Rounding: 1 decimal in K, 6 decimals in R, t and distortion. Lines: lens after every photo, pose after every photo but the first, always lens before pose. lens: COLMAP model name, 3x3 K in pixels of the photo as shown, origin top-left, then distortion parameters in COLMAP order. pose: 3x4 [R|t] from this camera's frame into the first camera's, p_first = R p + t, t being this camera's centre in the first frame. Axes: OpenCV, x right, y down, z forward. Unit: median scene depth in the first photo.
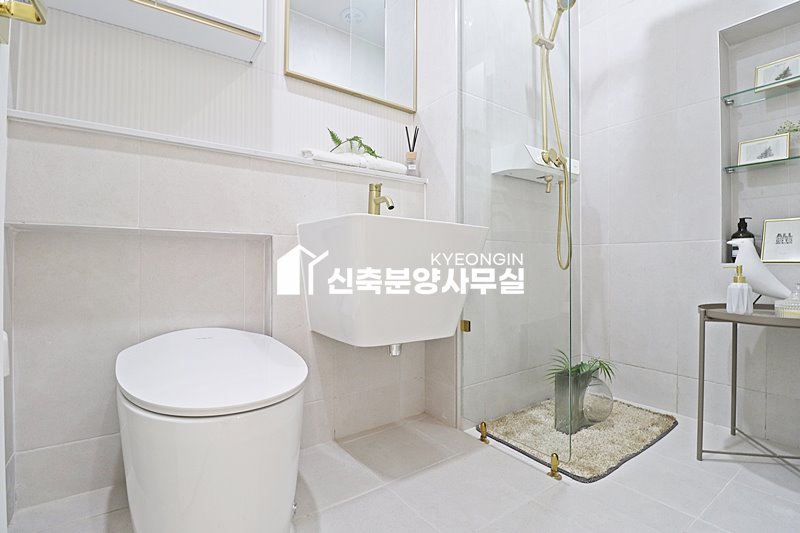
lens RADIAL K [[369.3, 0, 396.5], [0, 369.3, 262.2], [0, 0, 1]] dist [-0.002566, -0.010001]
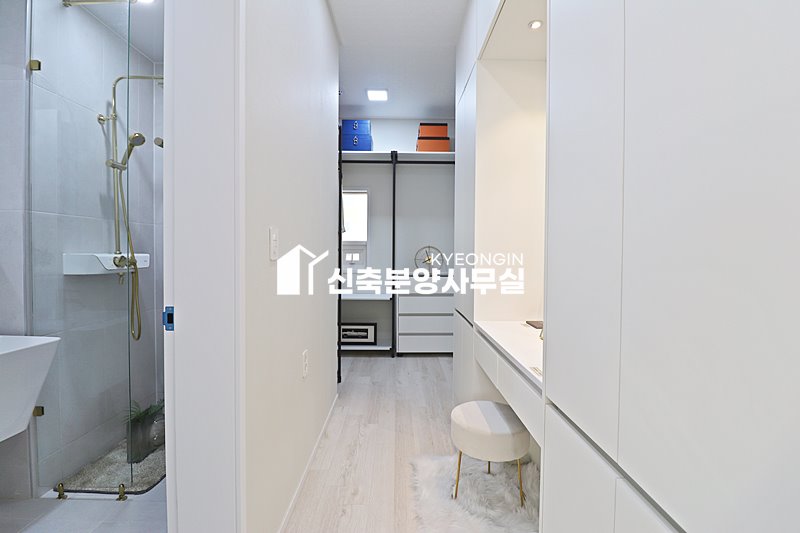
lens RADIAL K [[369.3, 0, 400.5], [0, 369.3, 261.5], [0, 0, 1]] dist [-0.002566, -0.010001]
pose [[0.565228, -0.015292, 0.824793, -0.106632], [-0.010314, 0.999619, 0.025602, -0.338909], [-0.824870, -0.022978, 0.564855, -0.587224]]
